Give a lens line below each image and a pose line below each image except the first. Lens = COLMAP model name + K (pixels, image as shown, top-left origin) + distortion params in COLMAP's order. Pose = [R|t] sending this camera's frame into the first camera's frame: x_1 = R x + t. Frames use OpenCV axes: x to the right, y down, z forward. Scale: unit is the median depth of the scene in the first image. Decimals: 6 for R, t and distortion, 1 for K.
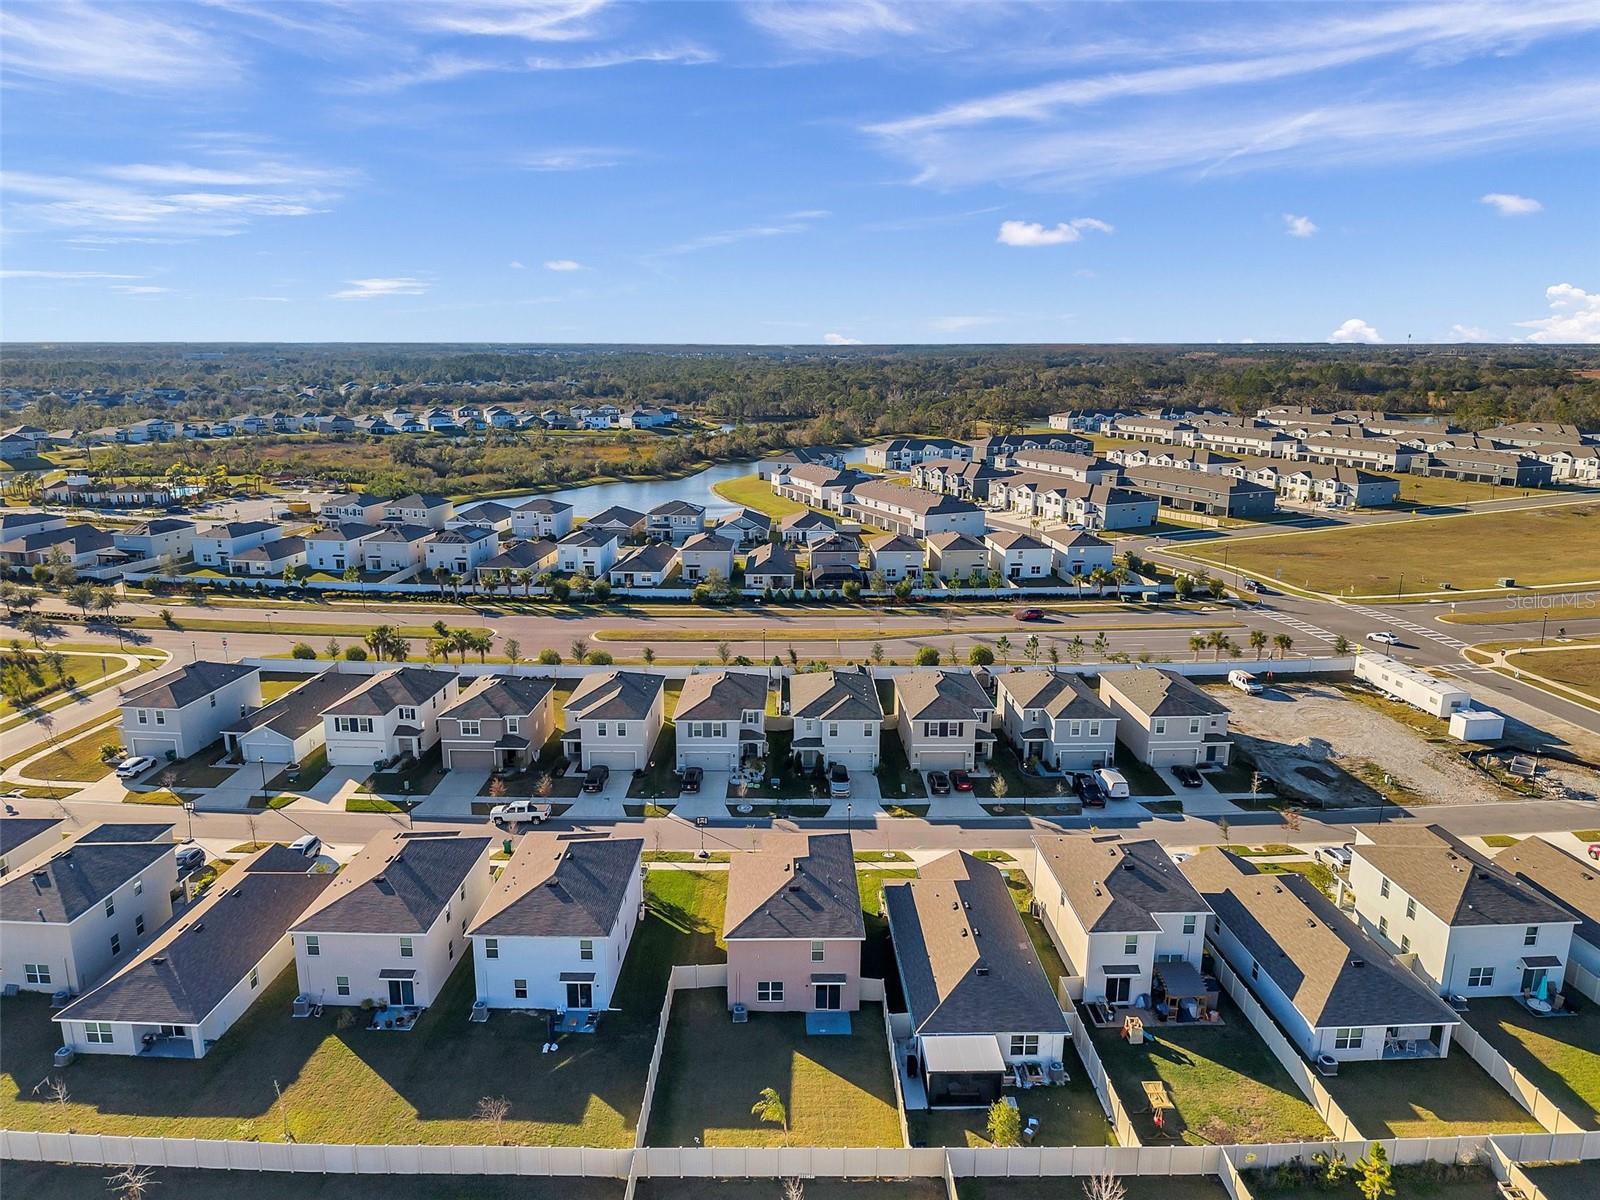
lens RADIAL K [[1088.4, 0, 789.2], [0, 1088.4, 622.1], [0, 0, 1]] dist [0.075241, -0.102303]
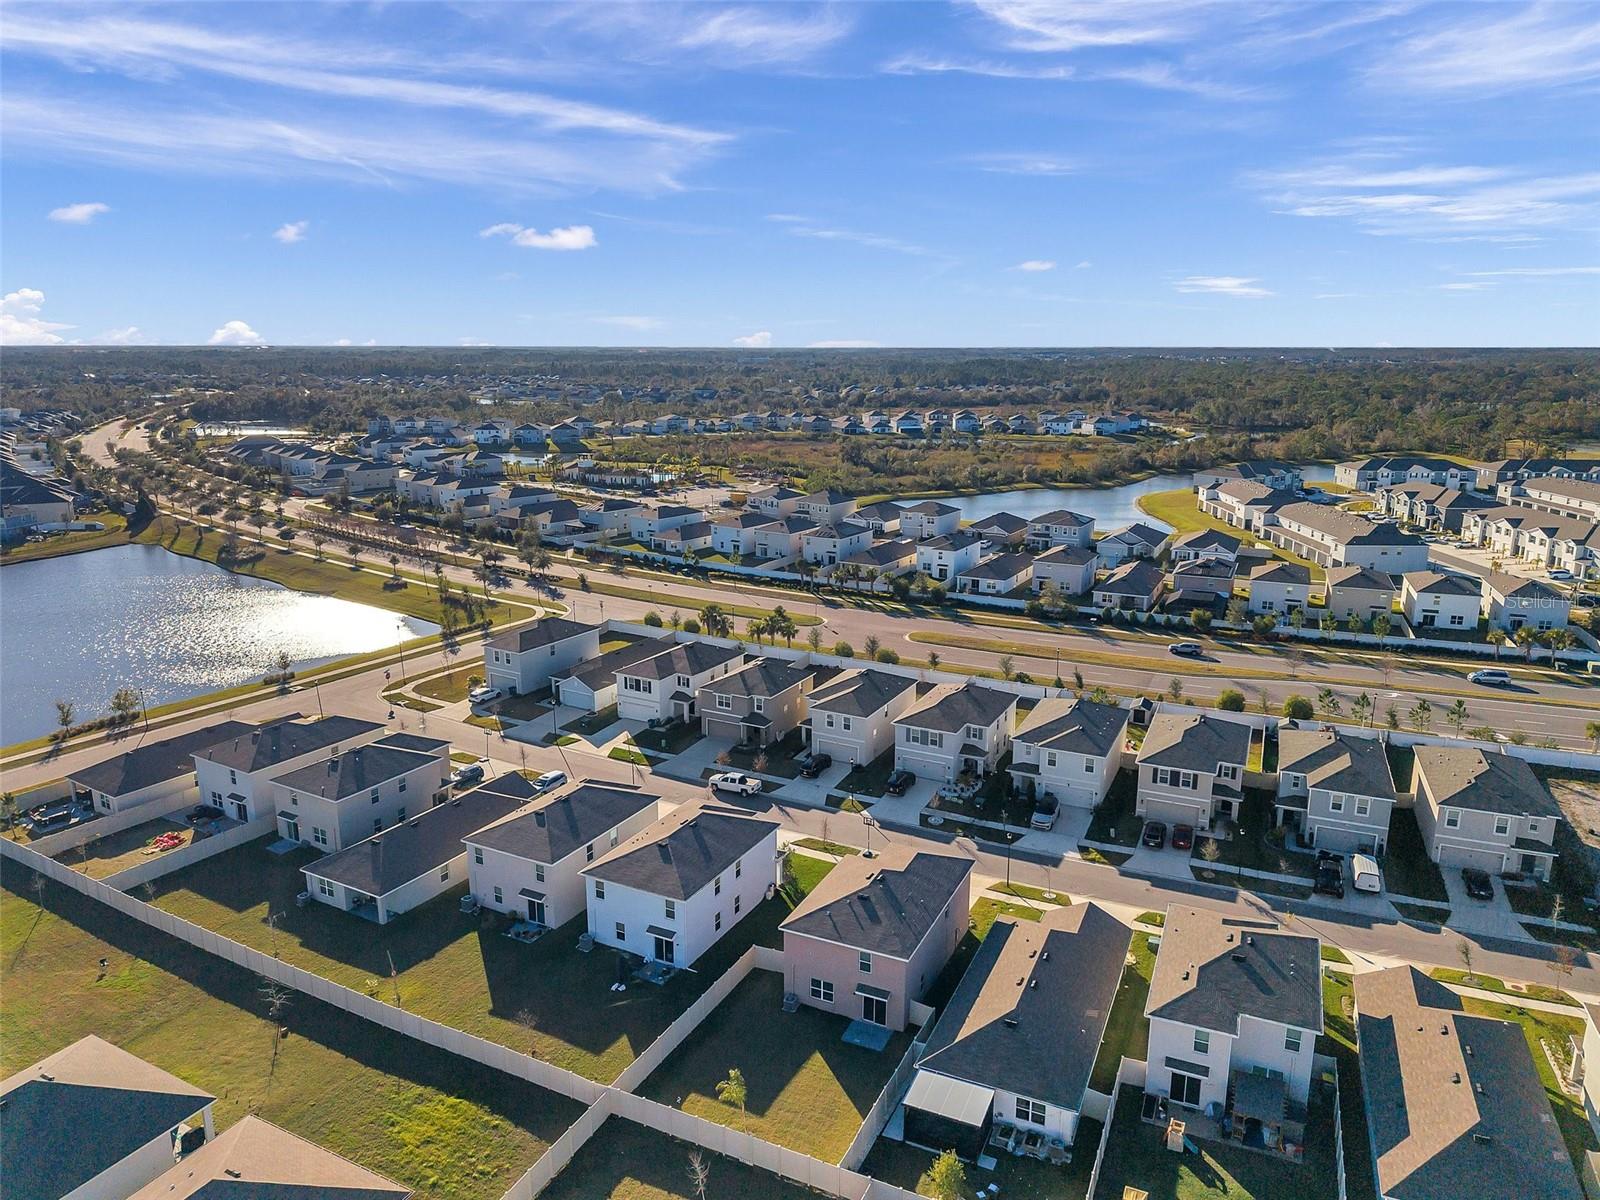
lens RADIAL K [[1088.4, 0, 789.2], [0, 1088.4, 622.1], [0, 0, 1]] dist [0.075241, -0.102303]
pose [[0.897698, 0.108833, -0.426959, 0.221352], [-0.110281, 0.993670, 0.021418, -0.013603], [0.426587, 0.027859, 0.904017, 0.034748]]
